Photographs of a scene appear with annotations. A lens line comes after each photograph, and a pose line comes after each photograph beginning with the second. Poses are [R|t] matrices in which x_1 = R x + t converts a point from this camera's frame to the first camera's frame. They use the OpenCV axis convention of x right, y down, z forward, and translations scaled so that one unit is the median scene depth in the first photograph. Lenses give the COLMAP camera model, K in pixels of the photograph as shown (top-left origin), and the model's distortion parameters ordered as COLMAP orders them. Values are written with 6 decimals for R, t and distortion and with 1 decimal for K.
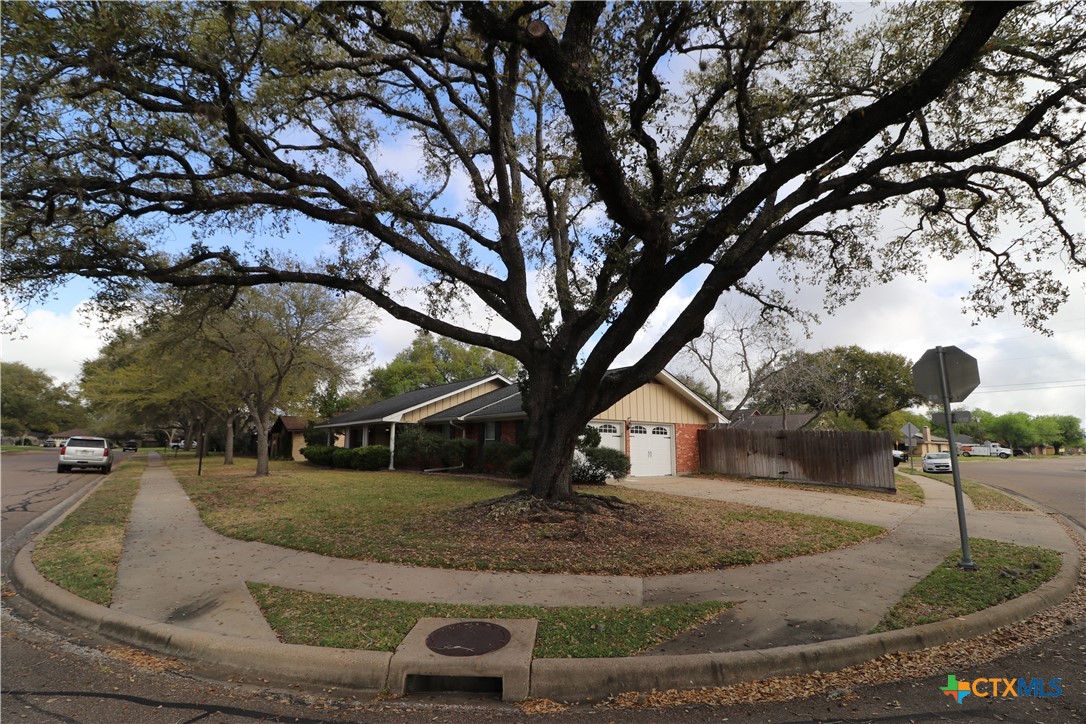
lens RADIAL K [[510.5, 0, 542.4], [0, 510.5, 363.8], [0, 0, 1]] dist [0.001515, 0.000098]
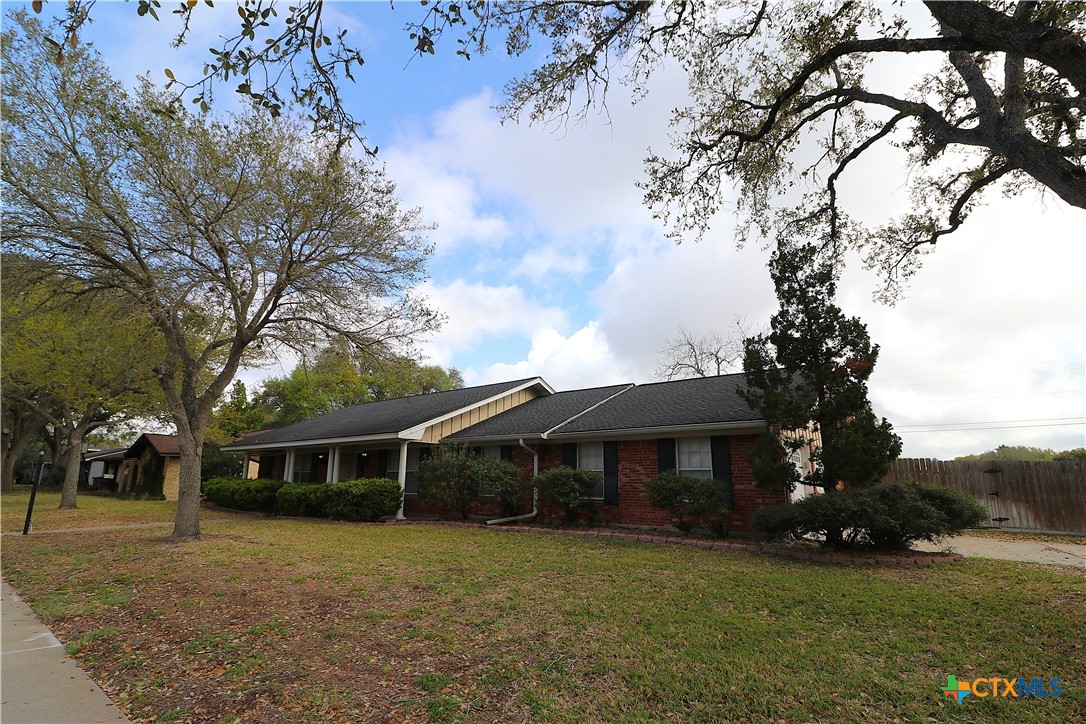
lens RADIAL K [[502.8, 0, 543.8], [0, 502.8, 361.1], [0, 0, 1]] dist [-0.009080, -0.000730]
pose [[0.967003, 0.064878, 0.246364, -0.287404], [-0.046443, 0.995719, -0.079923, 0.059580], [-0.250495, 0.065844, 0.965876, 0.365833]]
